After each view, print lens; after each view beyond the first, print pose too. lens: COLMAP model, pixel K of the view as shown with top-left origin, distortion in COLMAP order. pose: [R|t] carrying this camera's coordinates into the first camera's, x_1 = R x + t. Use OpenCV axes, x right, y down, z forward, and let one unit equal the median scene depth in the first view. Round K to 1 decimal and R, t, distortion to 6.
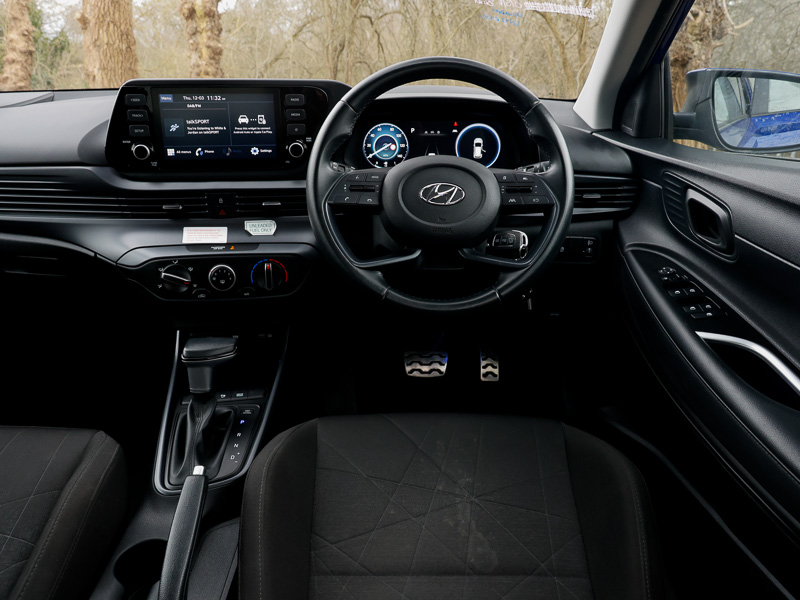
lens RADIAL K [[822.8, 0, 400.0], [0, 822.8, 300.0], [0, 0, 1]] dist [0.038429, 0.004329]
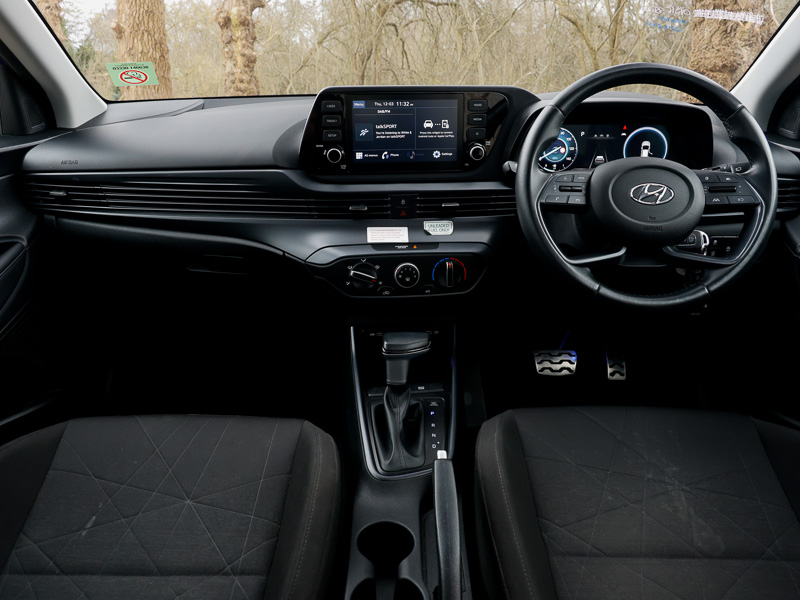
lens RADIAL K [[822.8, 0, 400.0], [0, 822.8, 300.0], [0, 0, 1]] dist [0.038429, 0.004329]
pose [[0.999768, 0.002604, -0.021374, -0.200029], [-0.002776, 0.999964, -0.008023, 0.012280], [0.021352, 0.008081, 0.999739, -0.041928]]
